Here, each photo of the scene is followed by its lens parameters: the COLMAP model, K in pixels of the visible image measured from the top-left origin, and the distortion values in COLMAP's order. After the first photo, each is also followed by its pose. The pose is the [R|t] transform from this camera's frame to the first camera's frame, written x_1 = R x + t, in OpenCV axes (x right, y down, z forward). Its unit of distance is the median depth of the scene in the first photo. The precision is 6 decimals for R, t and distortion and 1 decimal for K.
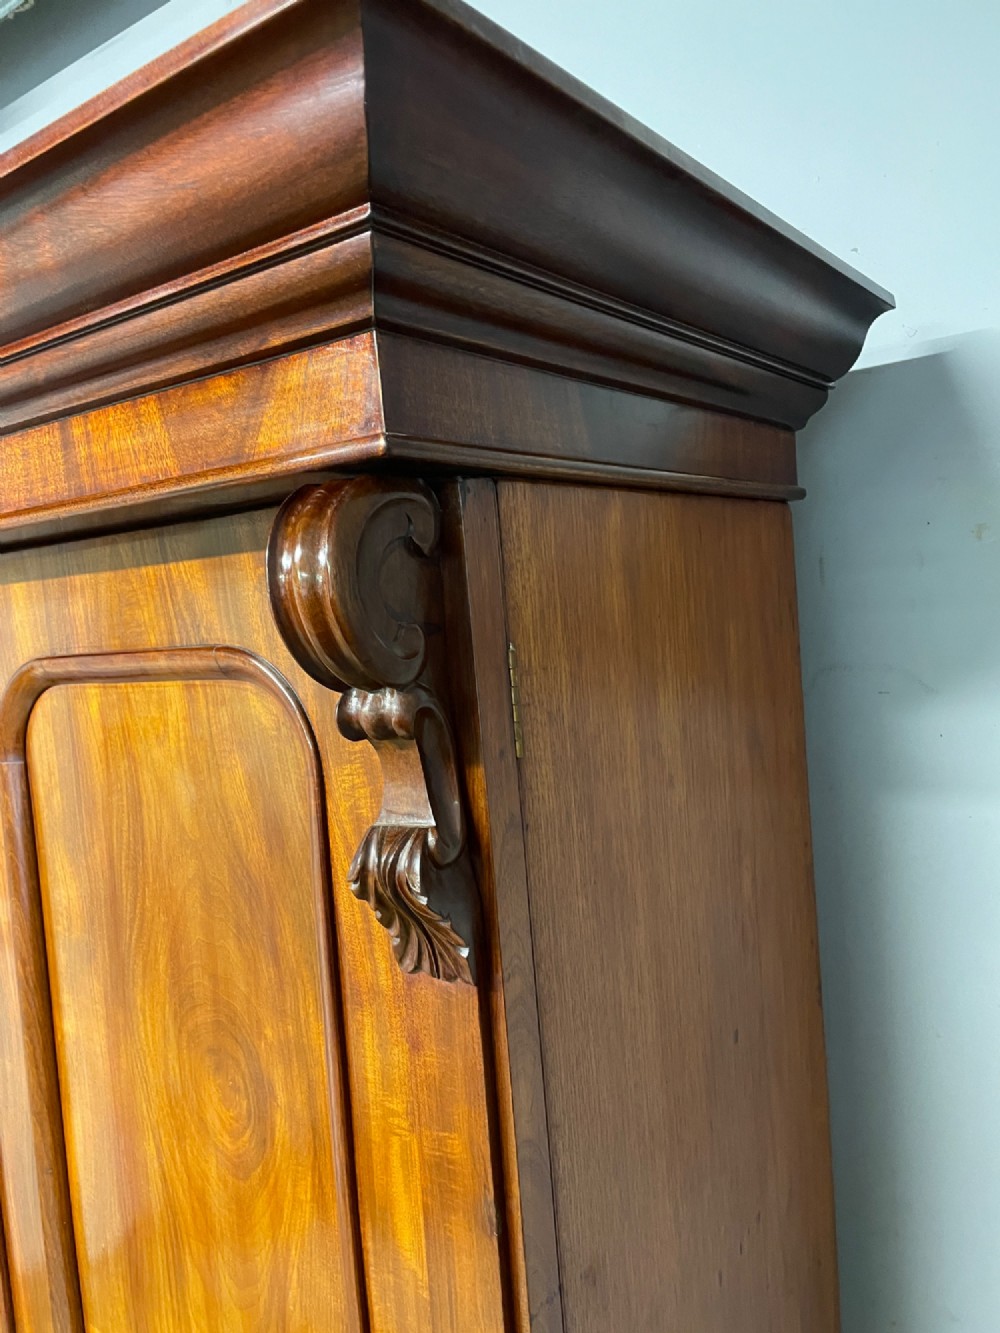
lens RADIAL K [[1004.5, 0, 492.1], [0, 1004.5, 672.8], [0, 0, 1]] dist [0.092152, -0.115235]
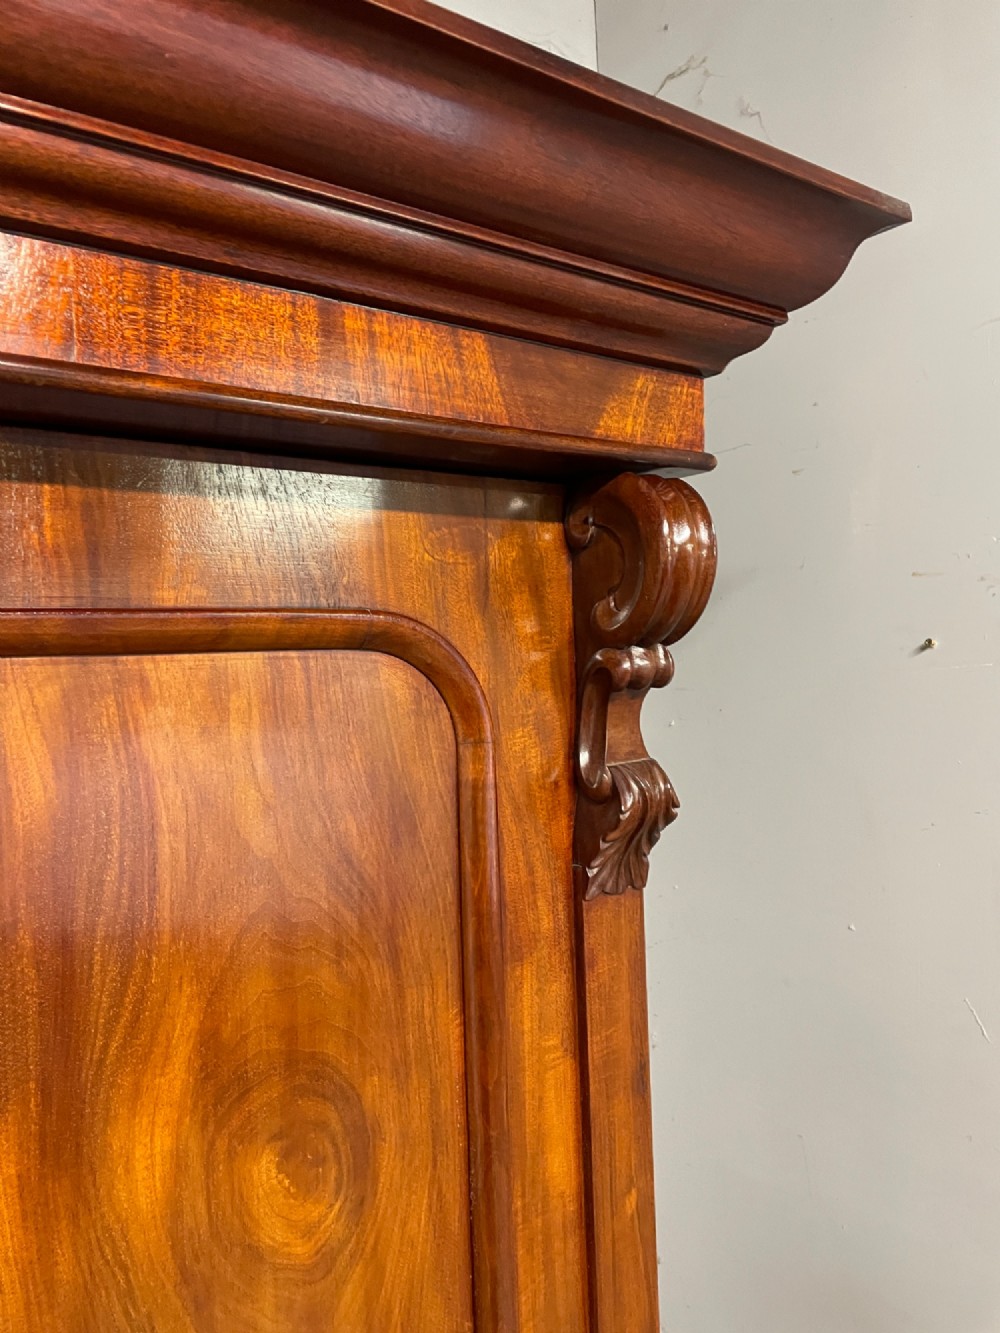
lens RADIAL K [[1004.5, 0, 509.0], [0, 1004.5, 677.4], [0, 0, 1]] dist [0.092152, -0.115235]
pose [[0.296112, 0.046844, 0.954004, -1.056987], [0.069656, 0.995078, -0.070482, 0.101603], [-0.952610, 0.087322, 0.291392, 0.629392]]
